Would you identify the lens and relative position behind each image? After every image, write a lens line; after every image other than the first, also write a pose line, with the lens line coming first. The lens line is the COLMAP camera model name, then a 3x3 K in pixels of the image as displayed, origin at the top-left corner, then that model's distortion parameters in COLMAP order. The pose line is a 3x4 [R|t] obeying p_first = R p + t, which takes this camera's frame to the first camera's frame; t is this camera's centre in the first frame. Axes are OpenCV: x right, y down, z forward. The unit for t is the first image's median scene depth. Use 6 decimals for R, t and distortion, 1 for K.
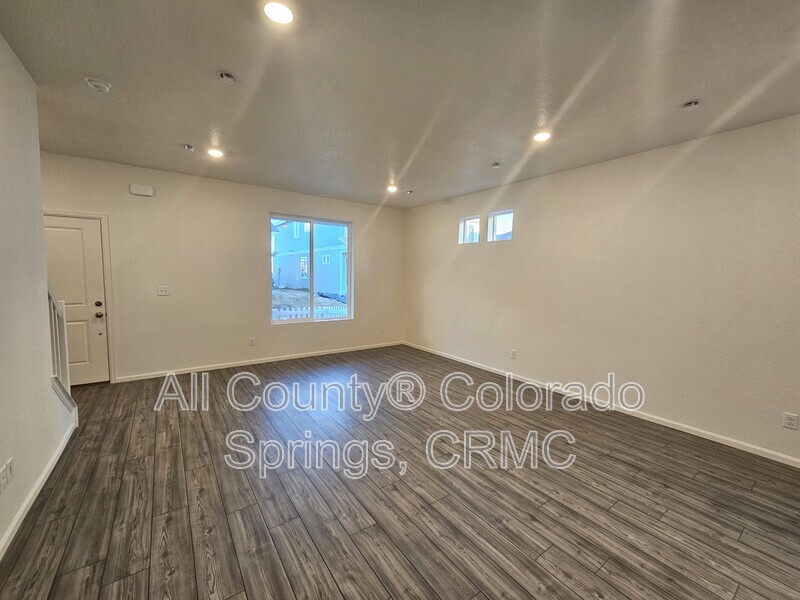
lens RADIAL K [[329.5, 0, 398.3], [0, 329.5, 299.6], [0, 0, 1]] dist [0.003695, 0.000439]
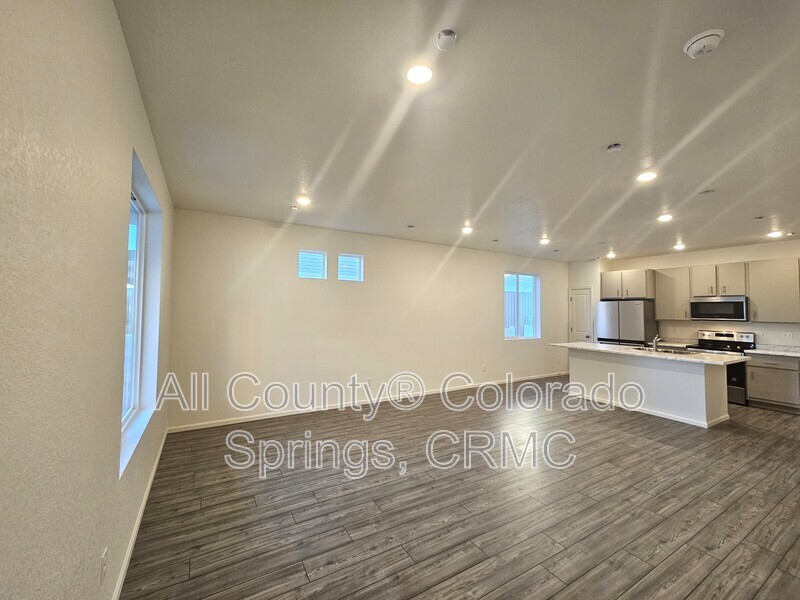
lens RADIAL K [[329.5, 0, 400.2], [0, 329.5, 301.3], [0, 0, 1]] dist [0.003695, 0.000439]
pose [[0.085966, 0.006838, 0.996275, -1.771708], [0.067041, 0.997670, -0.012632, -0.202751], [-0.994040, 0.067877, 0.085308, 1.756287]]
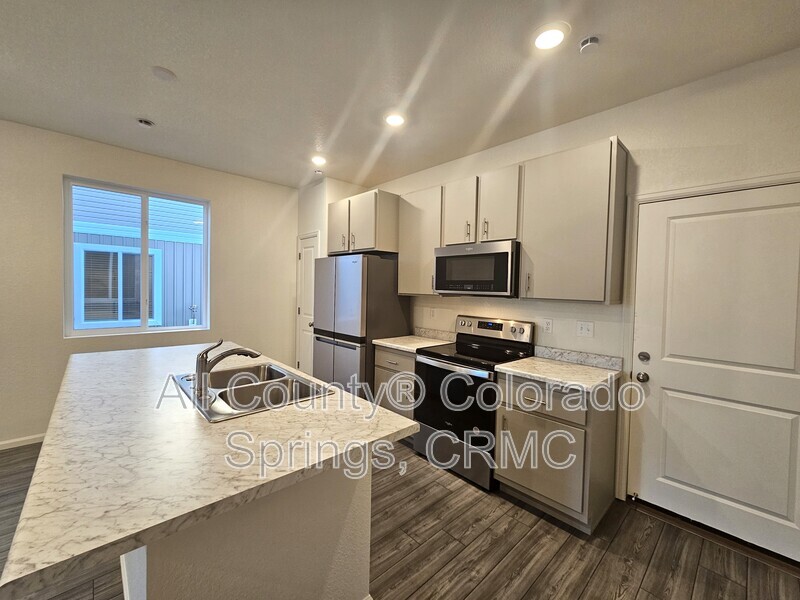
lens RADIAL K [[329.5, 0, 396.9], [0, 329.5, 296.7], [0, 0, 1]] dist [0.003695, 0.000439]
pose [[-0.130480, -0.052358, 0.990067, -1.610422], [0.049361, 0.997023, 0.059231, -0.182723], [-0.990221, 0.056599, -0.127508, 1.578485]]
